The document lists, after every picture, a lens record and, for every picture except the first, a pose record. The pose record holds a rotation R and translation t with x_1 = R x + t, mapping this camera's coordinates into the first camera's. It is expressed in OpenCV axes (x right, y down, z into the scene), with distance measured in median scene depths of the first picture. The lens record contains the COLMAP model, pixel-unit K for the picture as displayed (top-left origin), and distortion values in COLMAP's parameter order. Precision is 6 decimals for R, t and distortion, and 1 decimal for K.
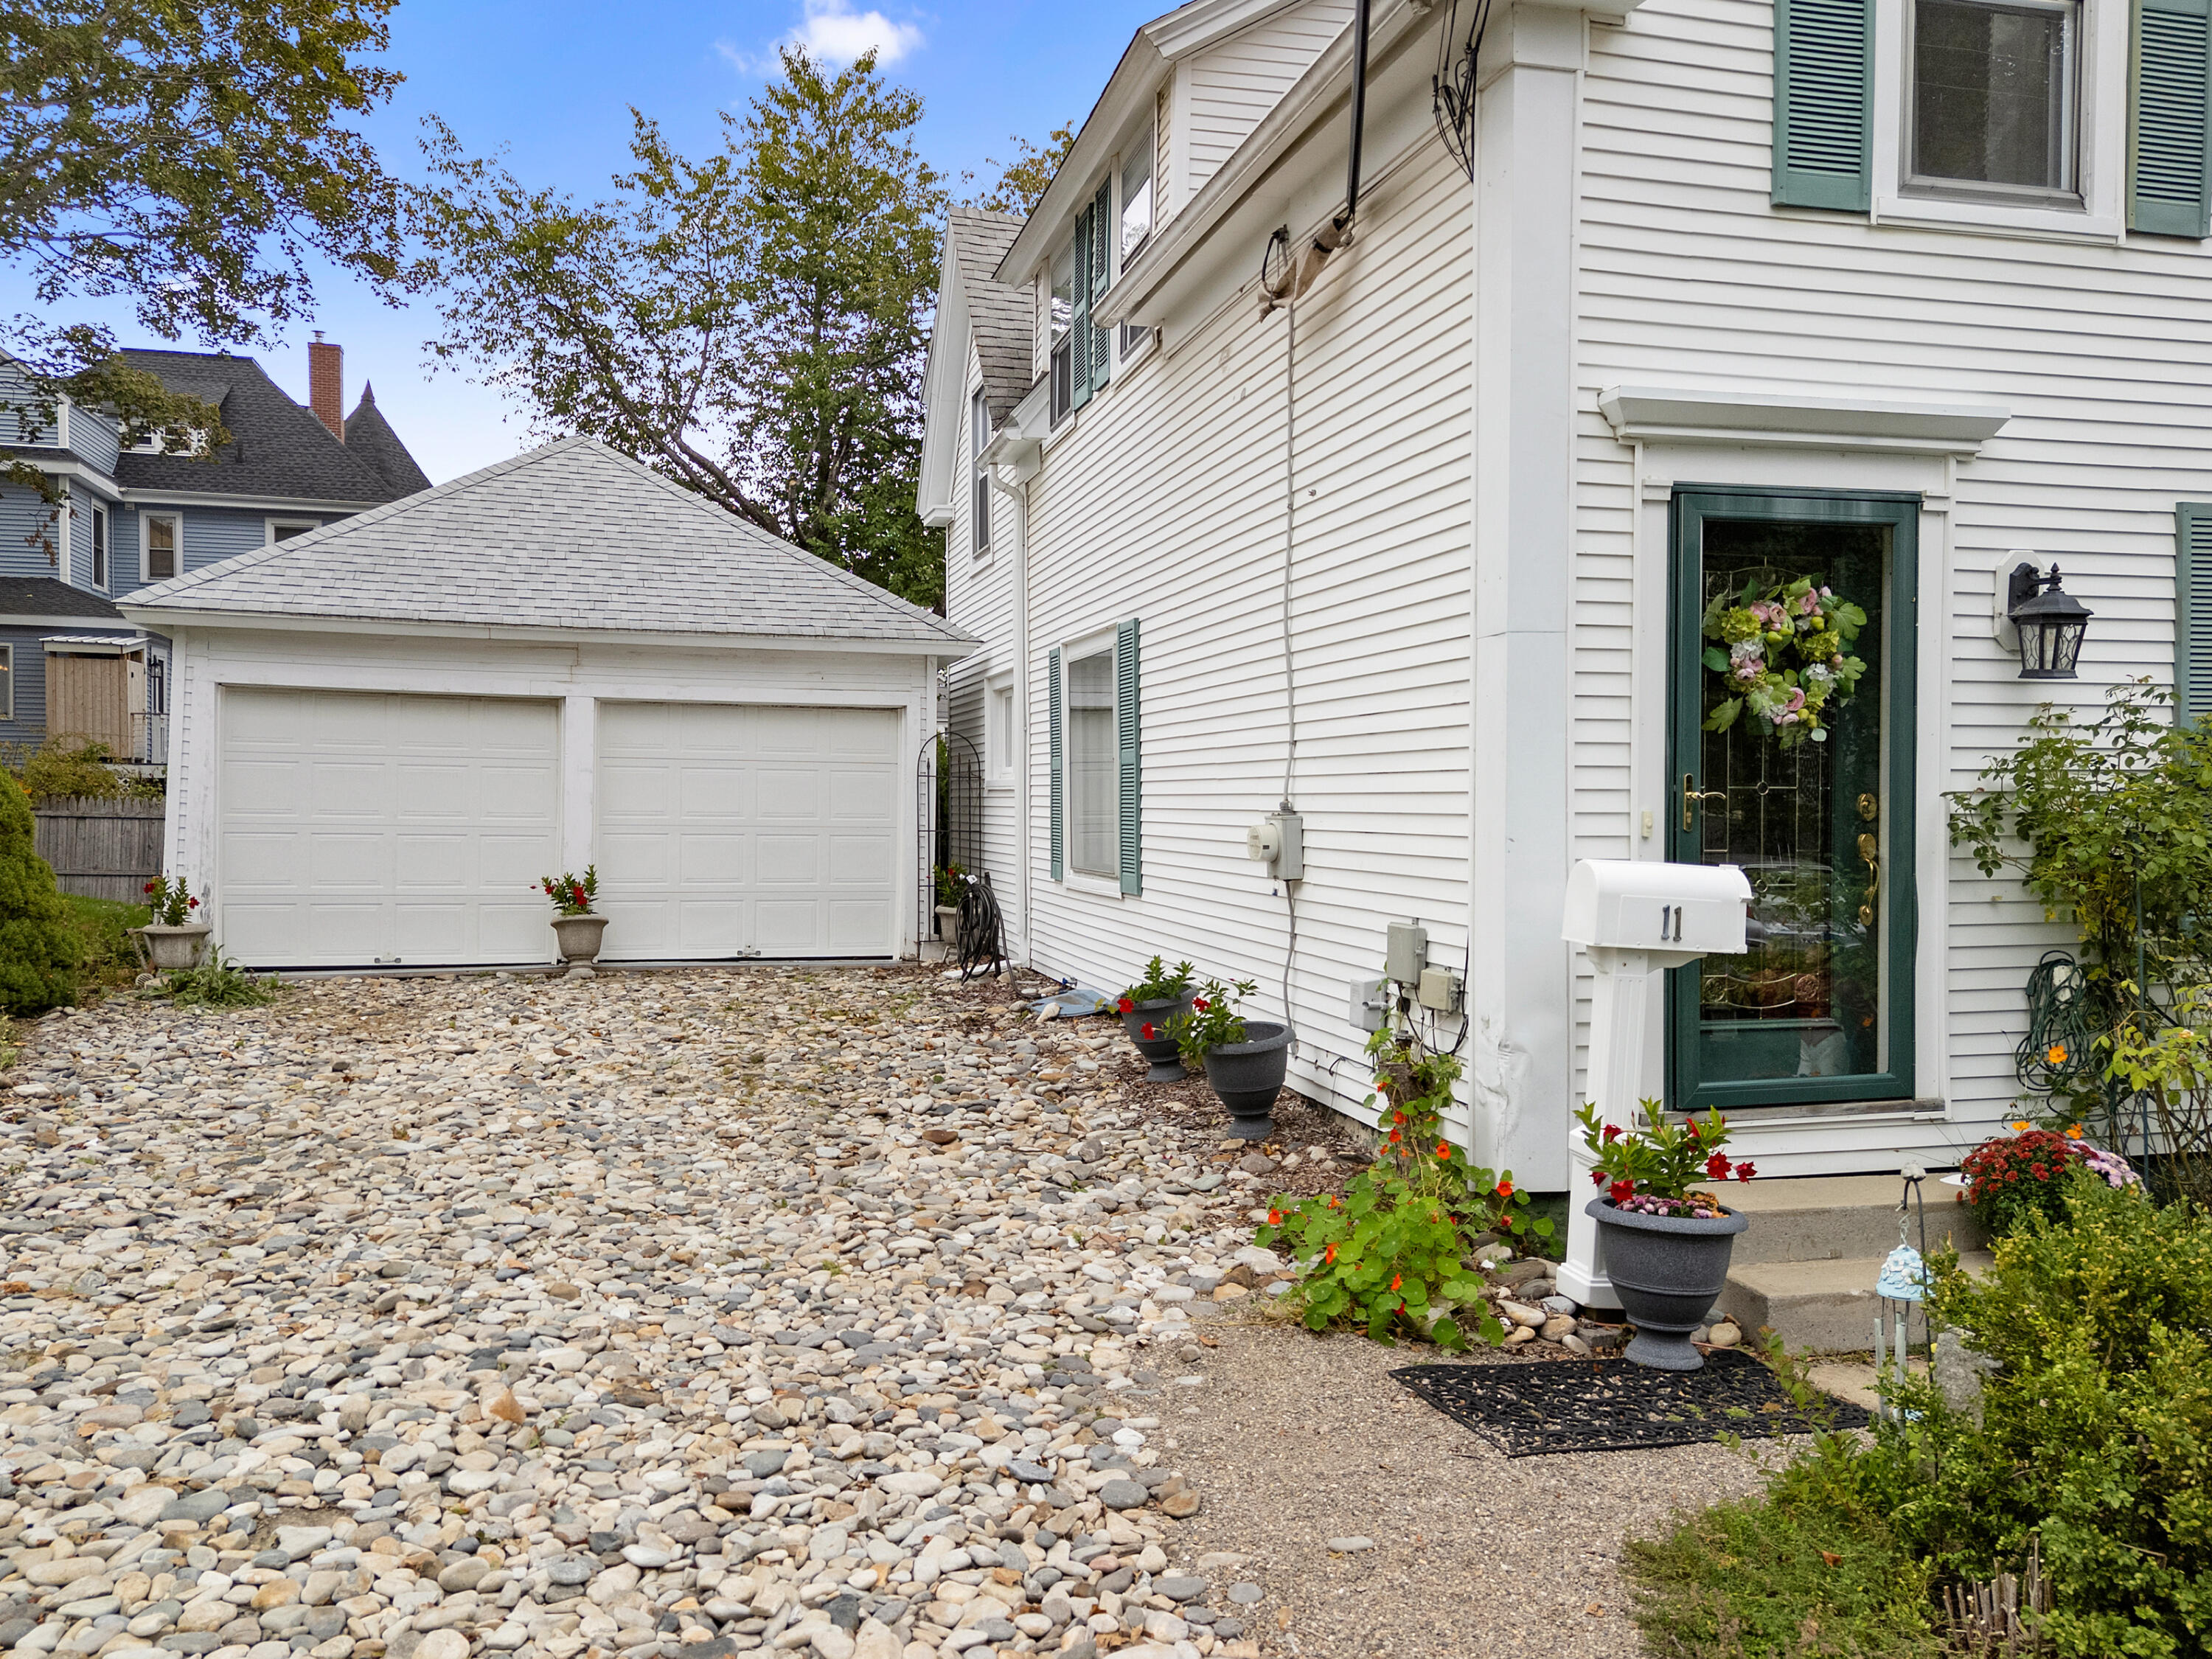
lens RADIAL K [[1753.8, 0, 1126.2], [0, 1753.8, 805.6], [0, 0, 1]] dist [0.114573, -0.140296]
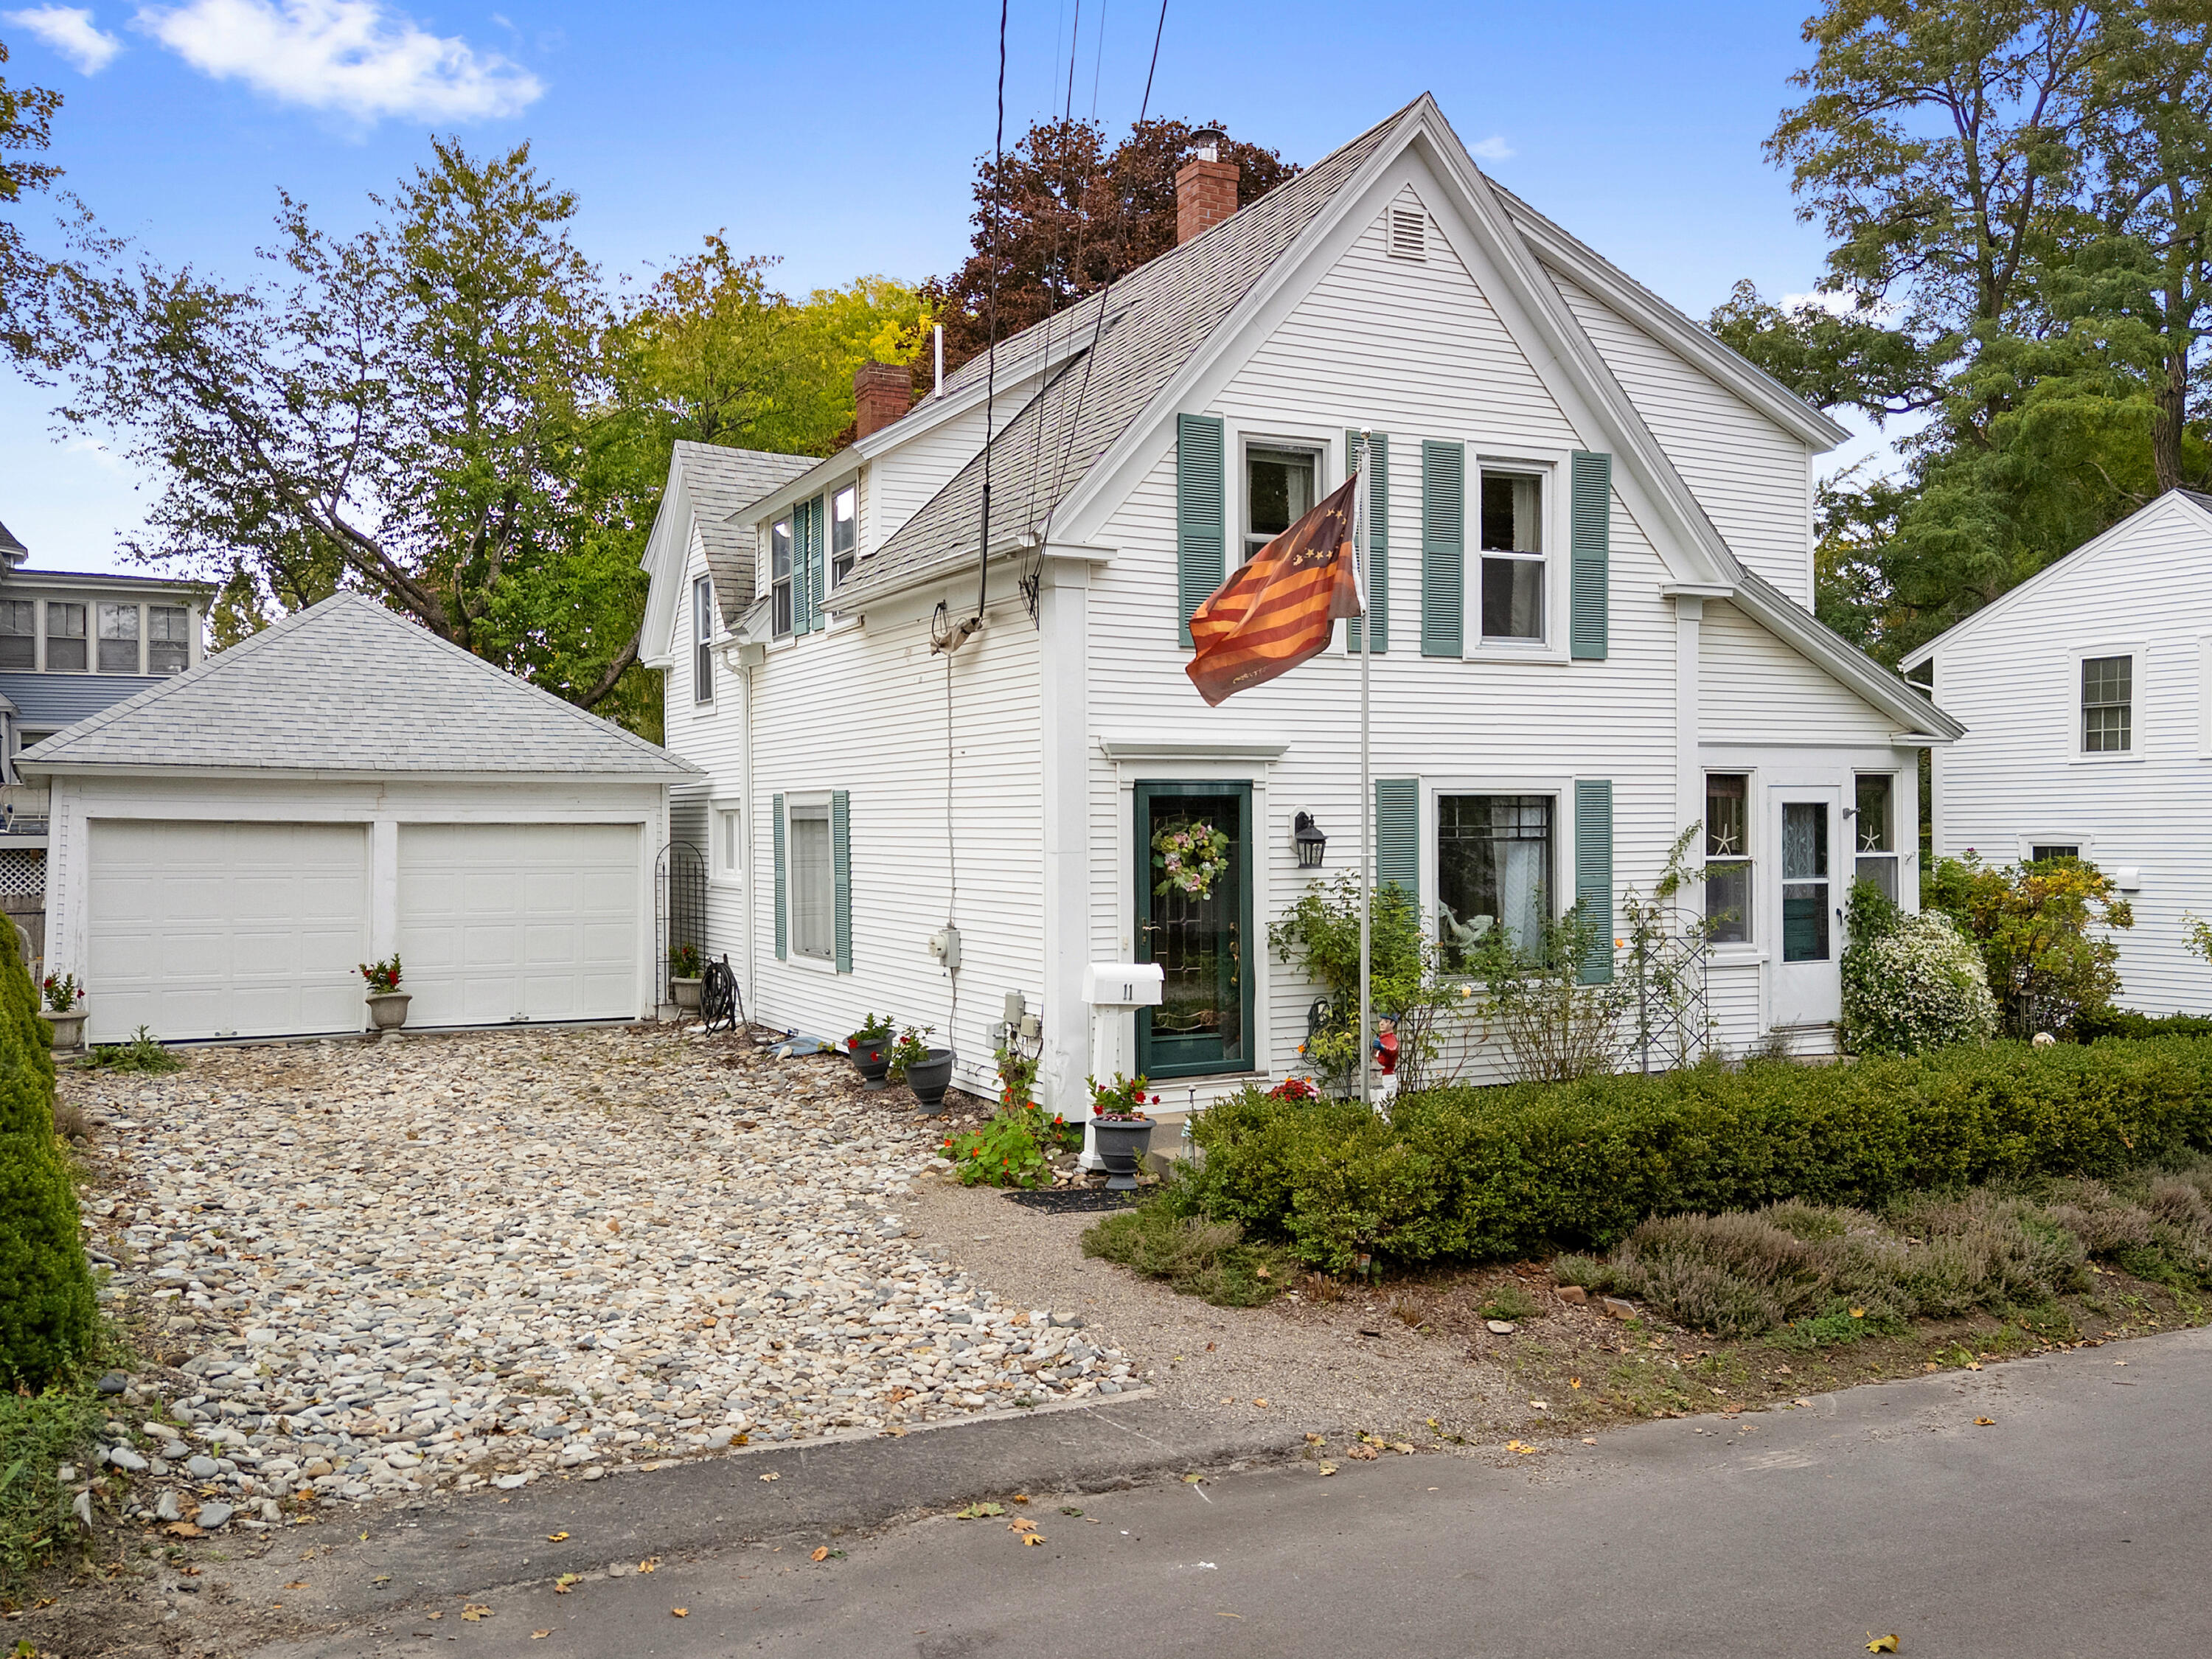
lens RADIAL K [[1753.8, 0, 1126.2], [0, 1753.8, 805.6], [0, 0, 1]] dist [0.114573, -0.140296]
pose [[0.980047, -0.007690, 0.198616, -0.085025], [0.012645, 0.999639, -0.023689, -0.076104], [-0.198362, 0.025728, 0.979791, -0.767689]]
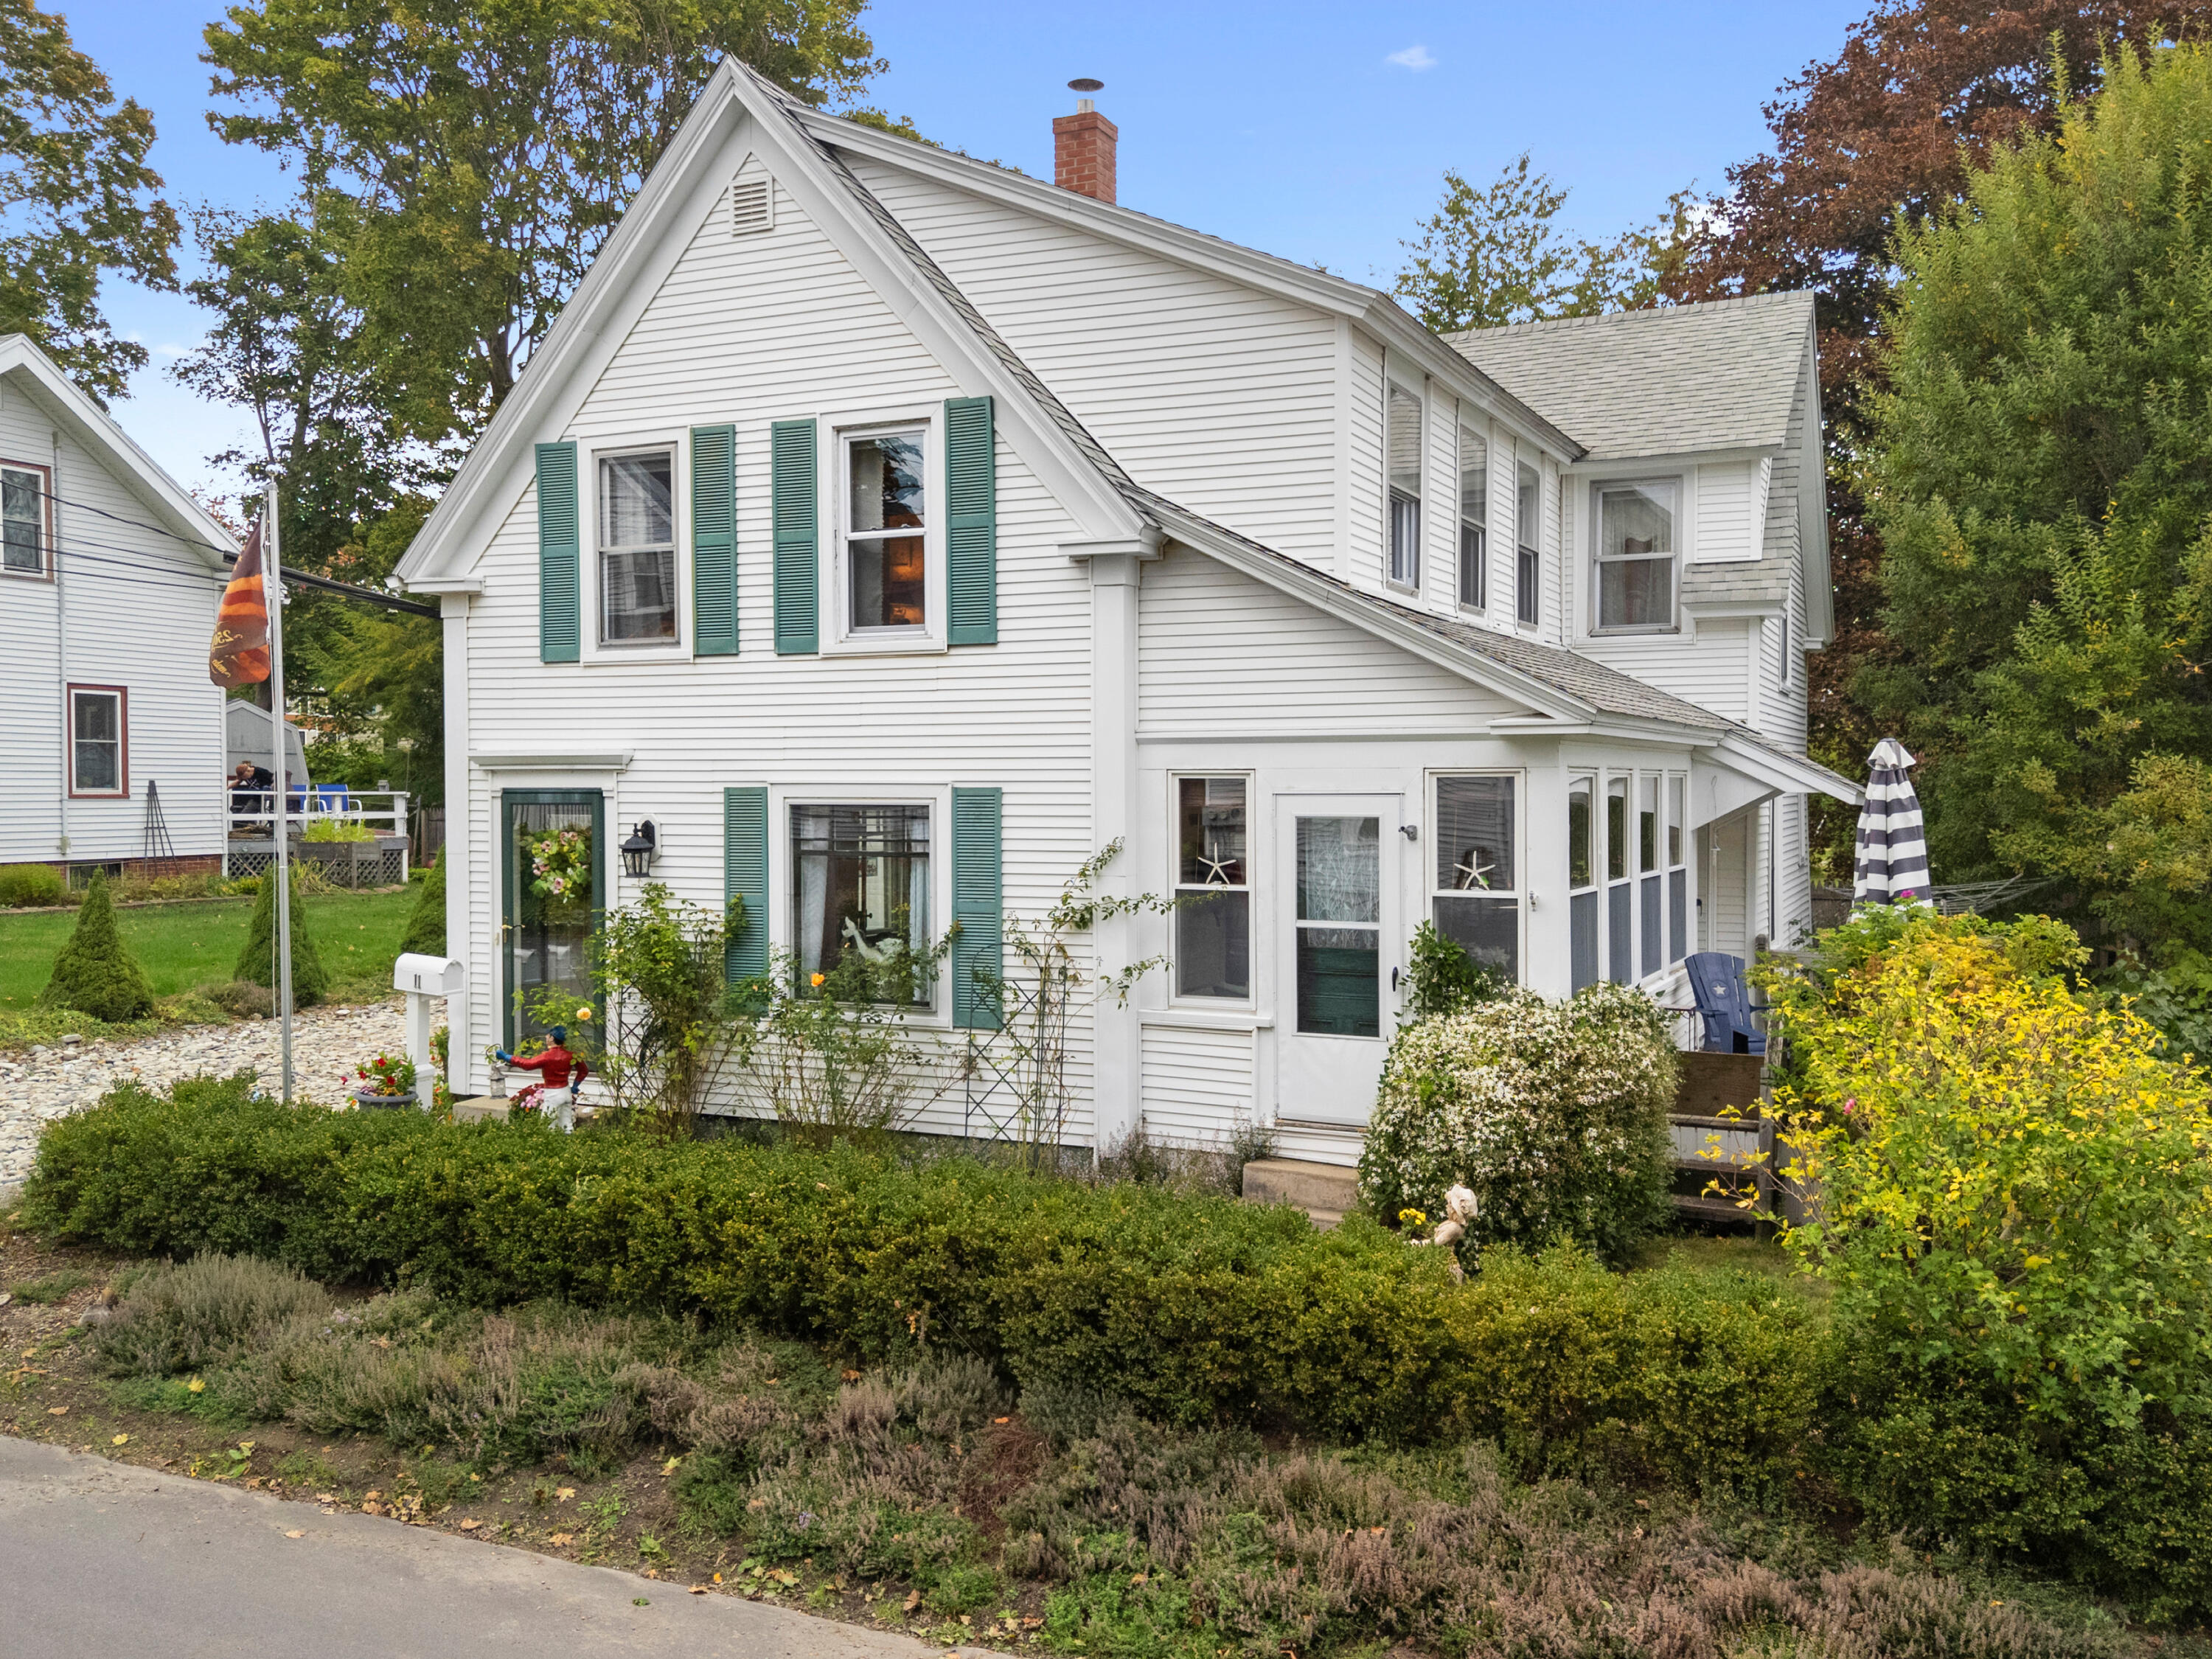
lens RADIAL K [[1753.8, 0, 1126.2], [0, 1753.8, 805.6], [0, 0, 1]] dist [0.114573, -0.140296]
pose [[0.777436, 0.005195, -0.628940, 1.769314], [-0.008121, 0.999965, -0.001779, -0.121199], [0.628909, 0.006491, 0.777452, -0.200082]]
